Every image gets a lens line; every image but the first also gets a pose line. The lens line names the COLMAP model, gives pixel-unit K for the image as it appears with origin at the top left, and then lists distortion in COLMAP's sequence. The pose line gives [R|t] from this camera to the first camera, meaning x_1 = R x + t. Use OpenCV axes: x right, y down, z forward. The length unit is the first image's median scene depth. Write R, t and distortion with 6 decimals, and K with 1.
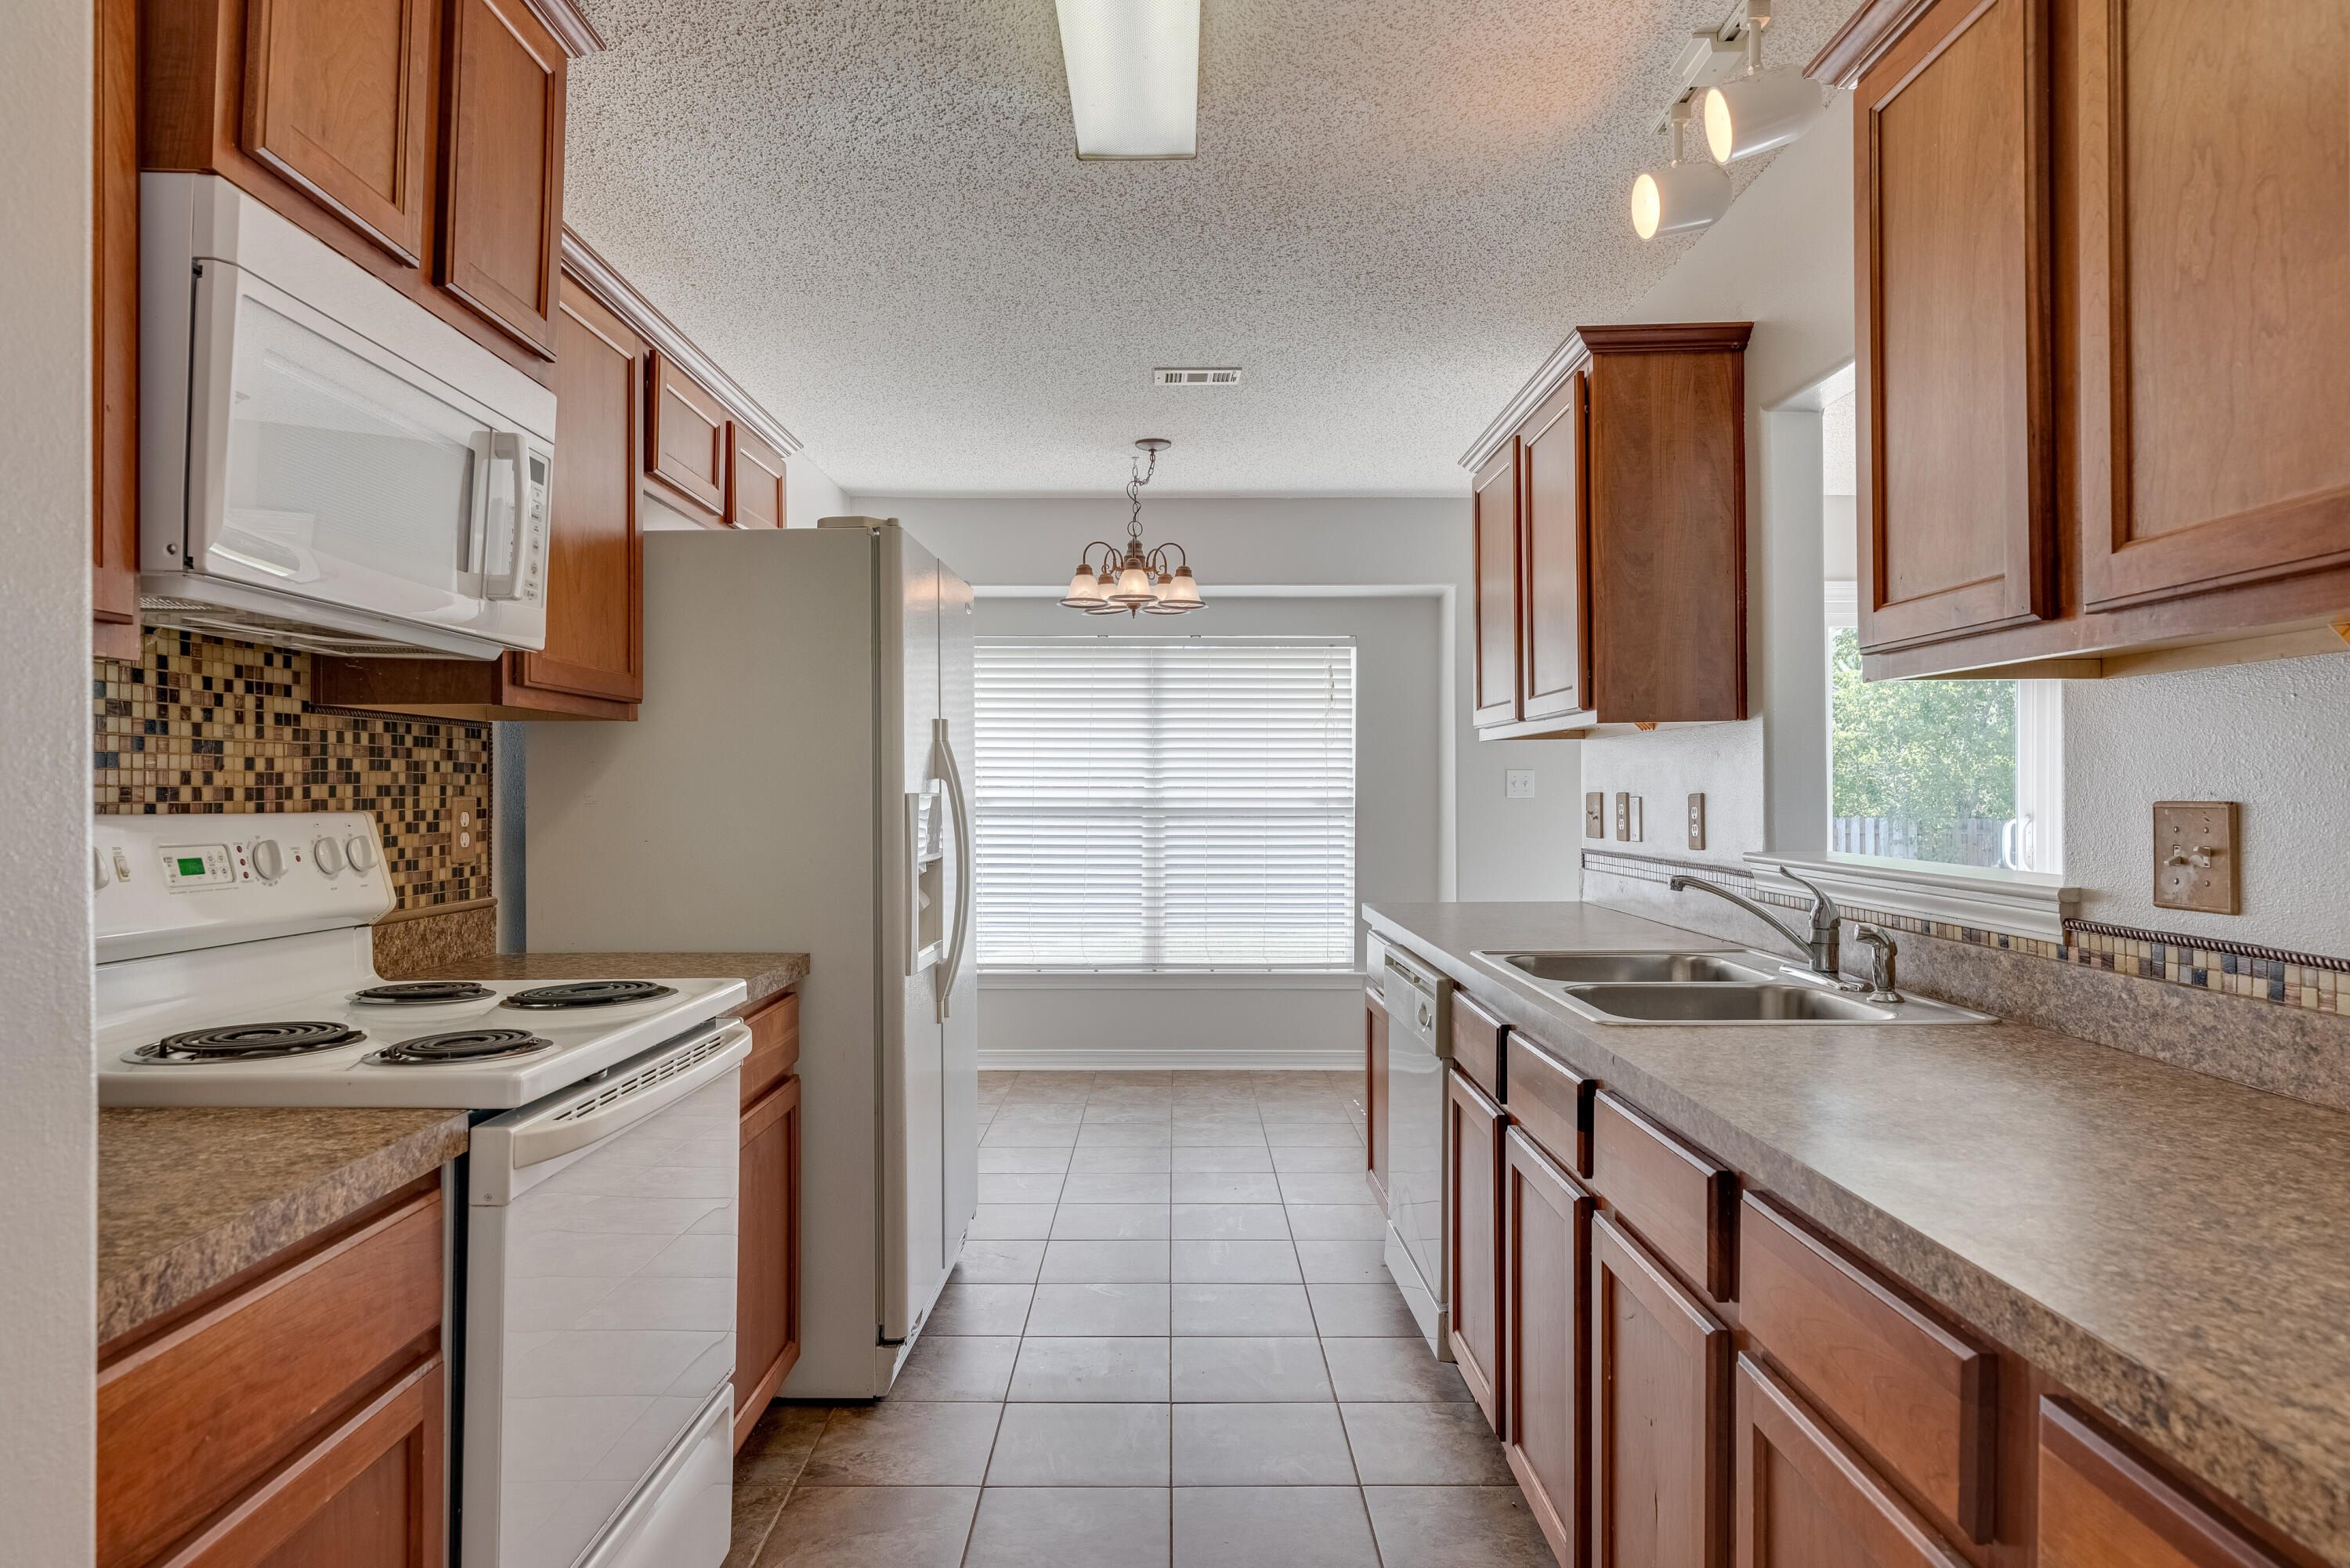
lens RADIAL K [[1441.2, 0, 1175.0], [0, 1441.2, 780.3], [0, 0, 1]] dist [-0.012528, 0.007689]
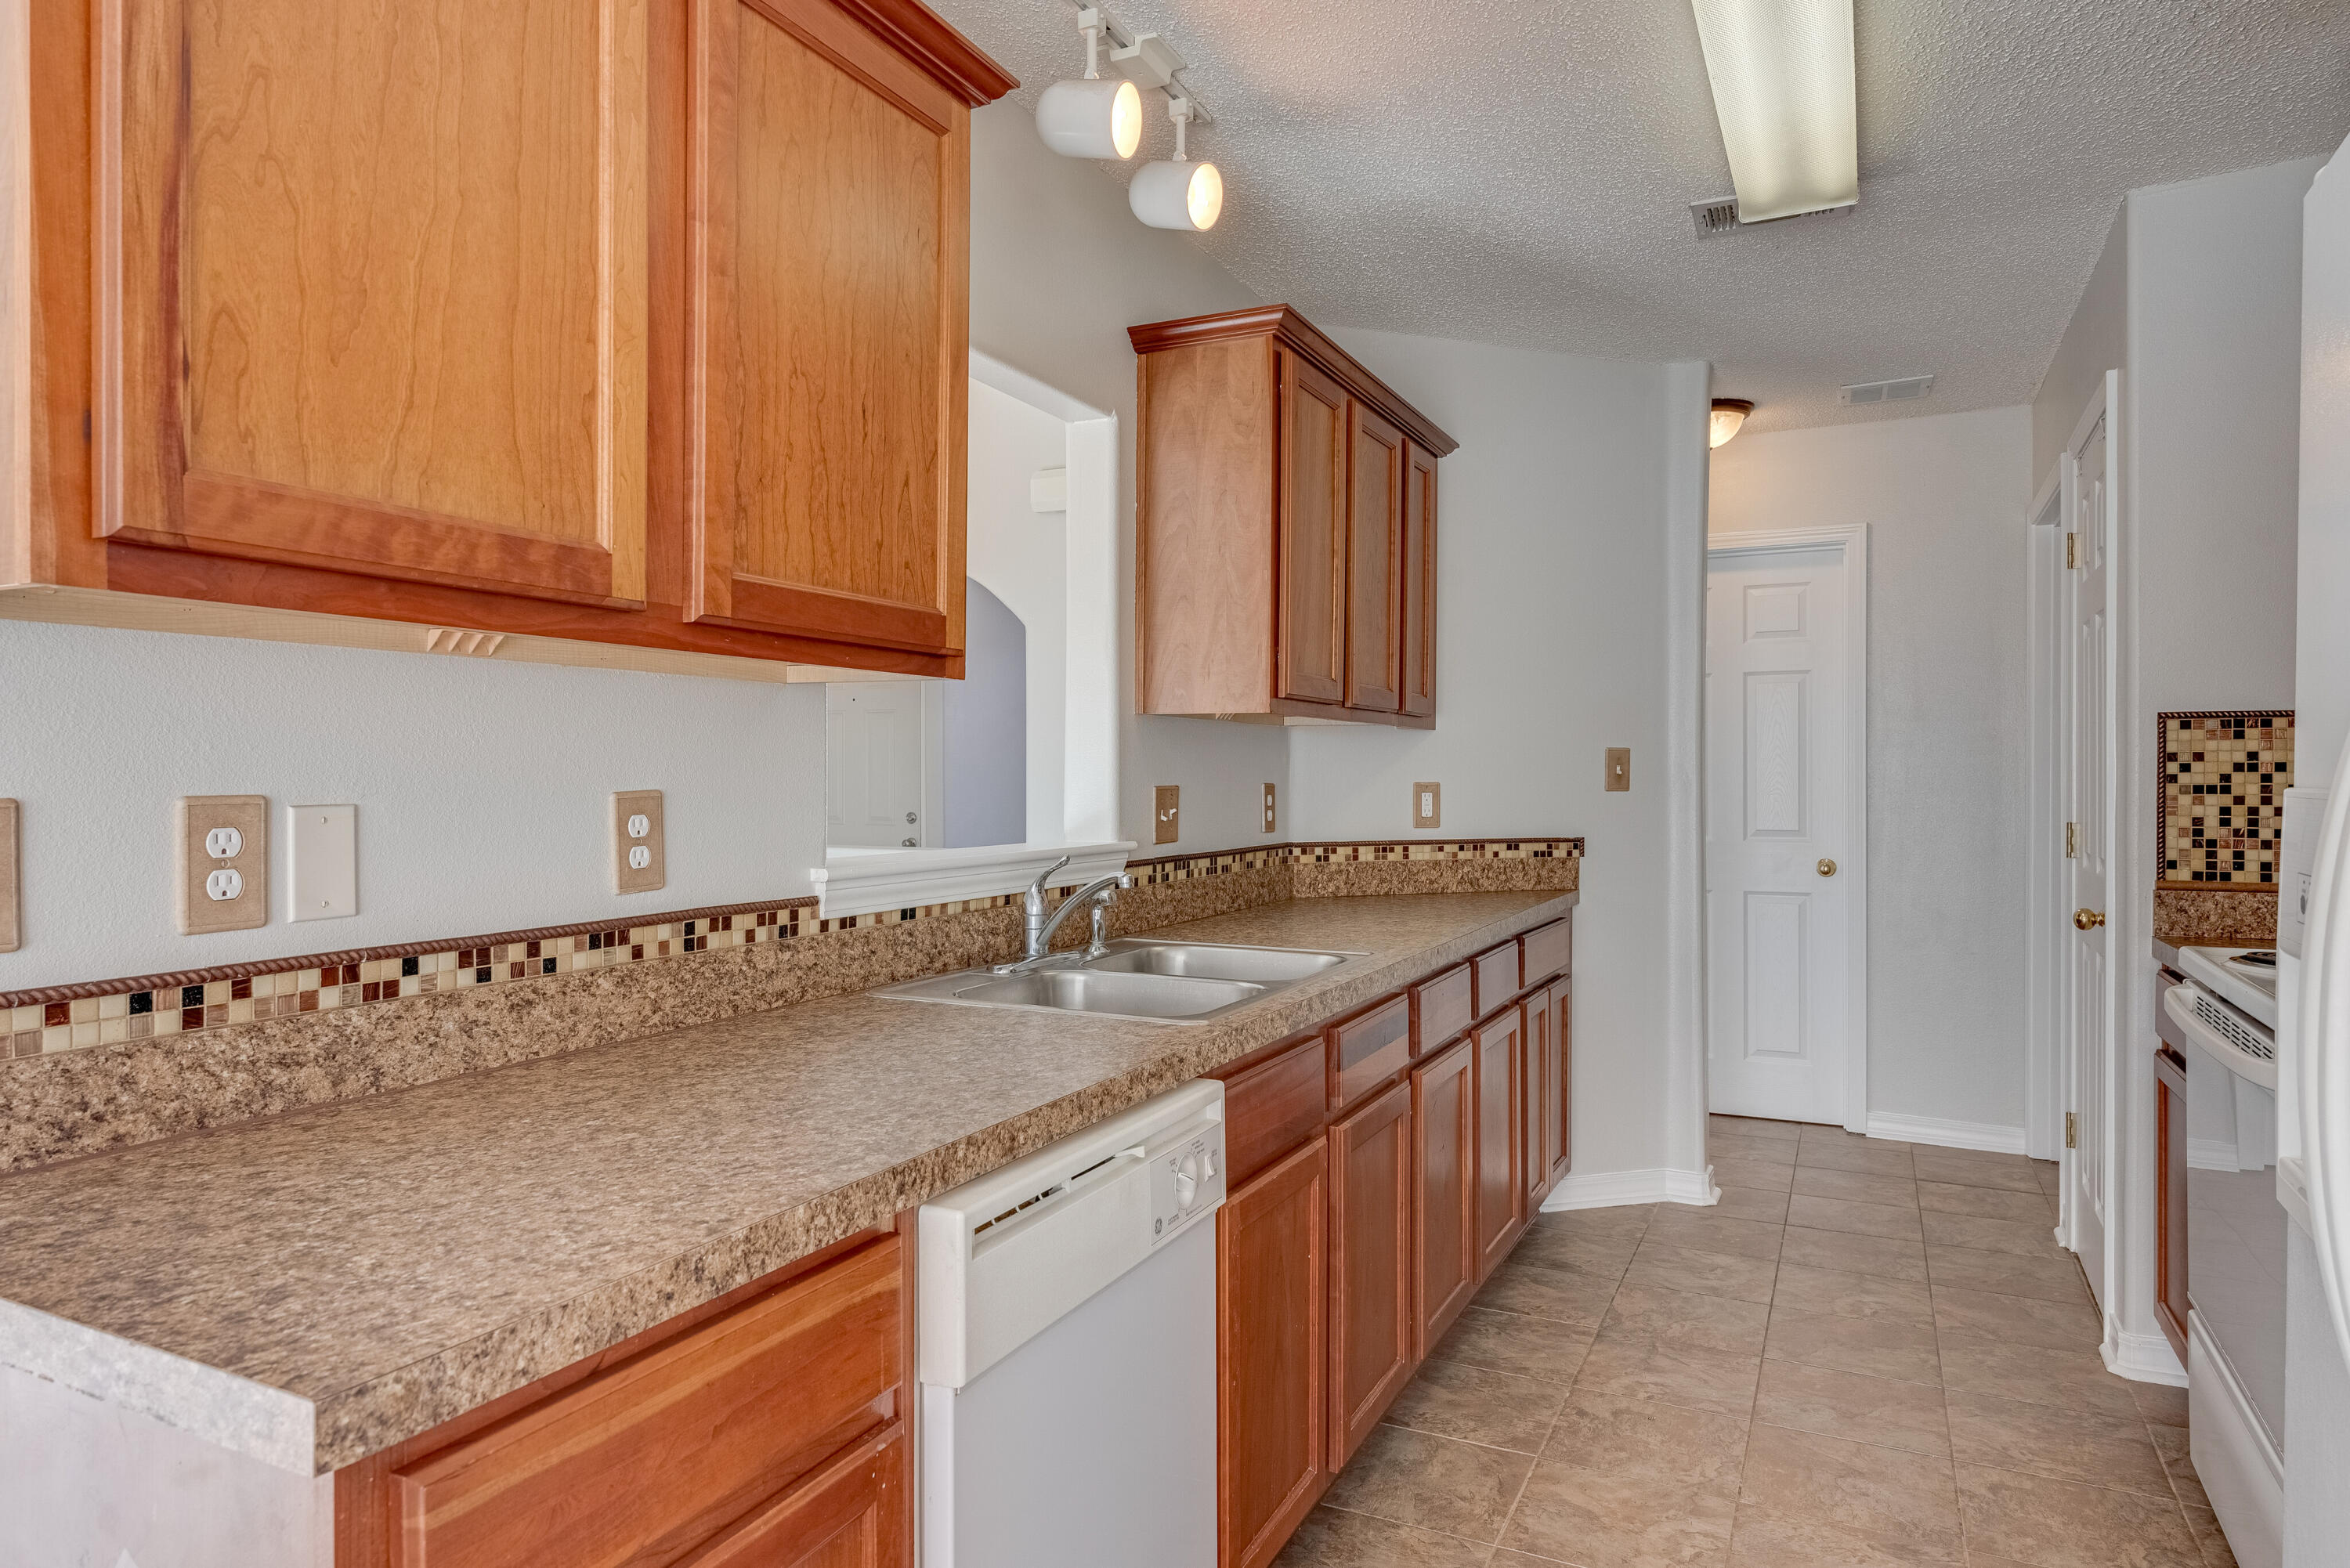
lens RADIAL K [[1441.2, 0, 1171.9], [0, 1441.2, 781.9], [0, 0, 1]] dist [-0.012528, 0.007689]
pose [[-0.900703, 0.003231, 0.434423, -0.131424], [0.002415, 0.999994, -0.002430, 0.013551], [-0.434428, -0.001140, -0.900706, 2.681775]]
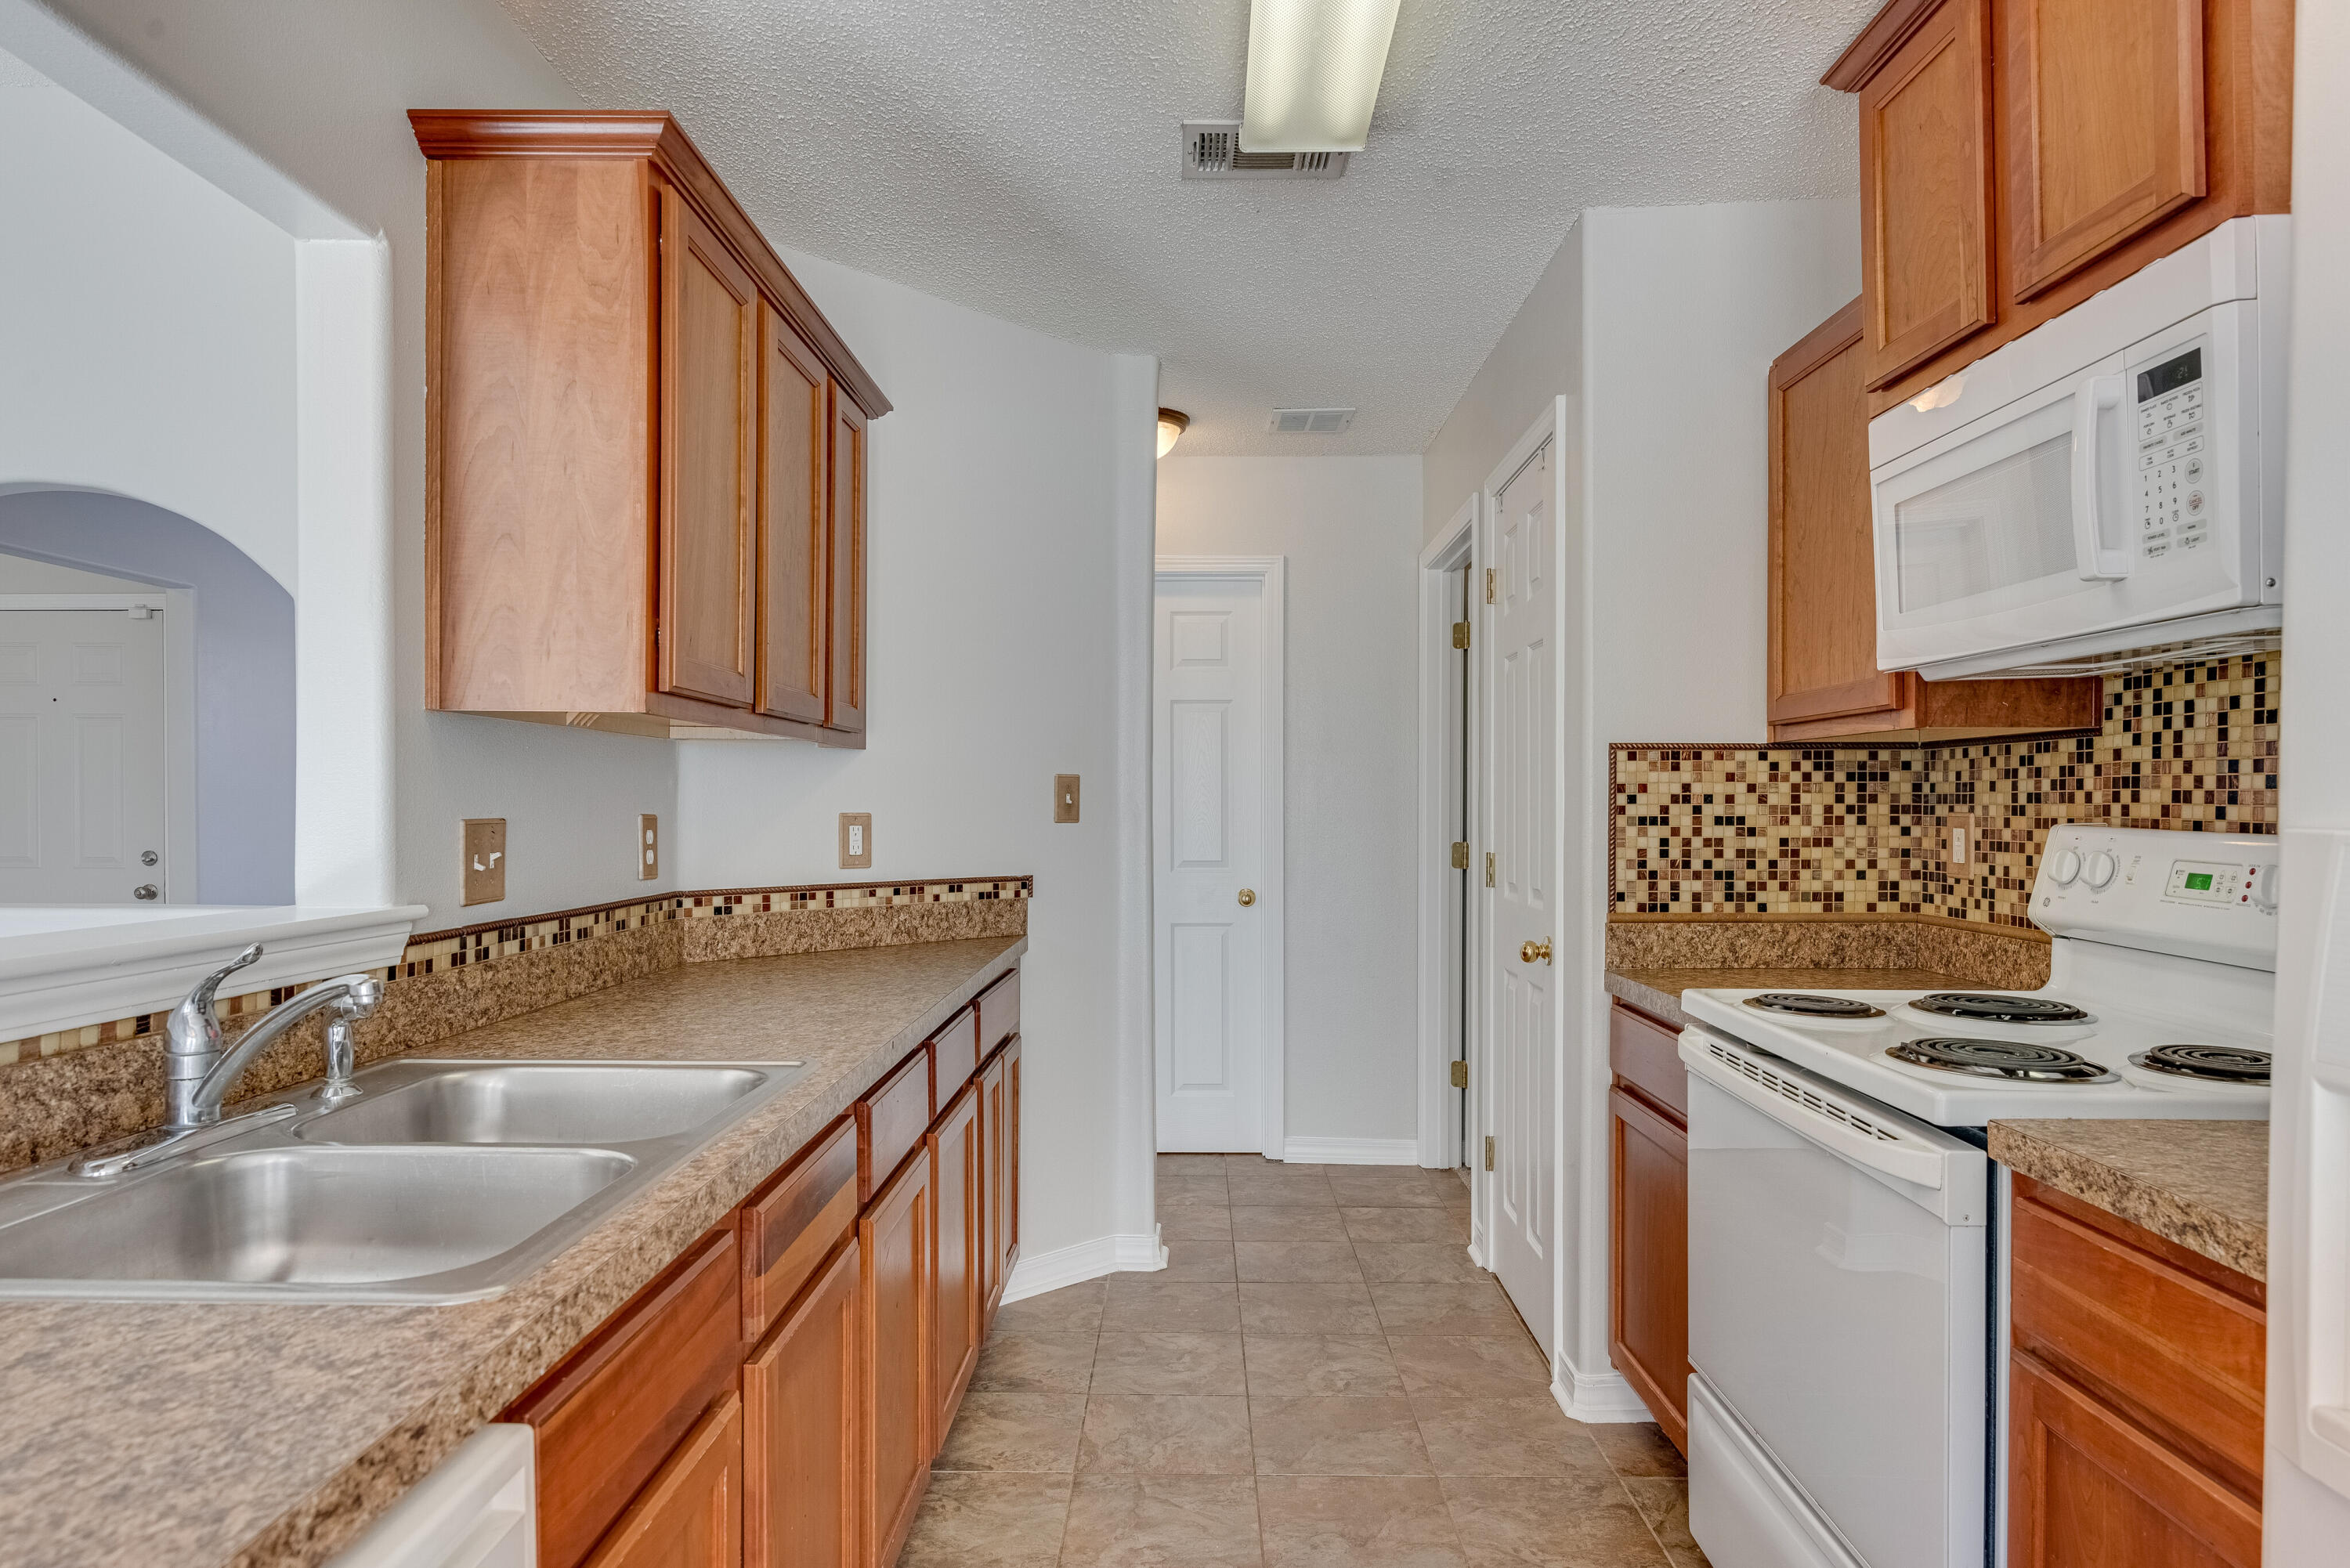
lens RADIAL K [[1358.8, 0, 1168.8], [0, 1358.8, 825.8], [0, 0, 1]] dist [0.013671, -0.008903]
pose [[-0.999728, 0.001735, 0.023267, 0.059769], [0.001964, 0.999950, 0.009840, 0.009511], [-0.023248, 0.009883, -0.999681, 2.178202]]
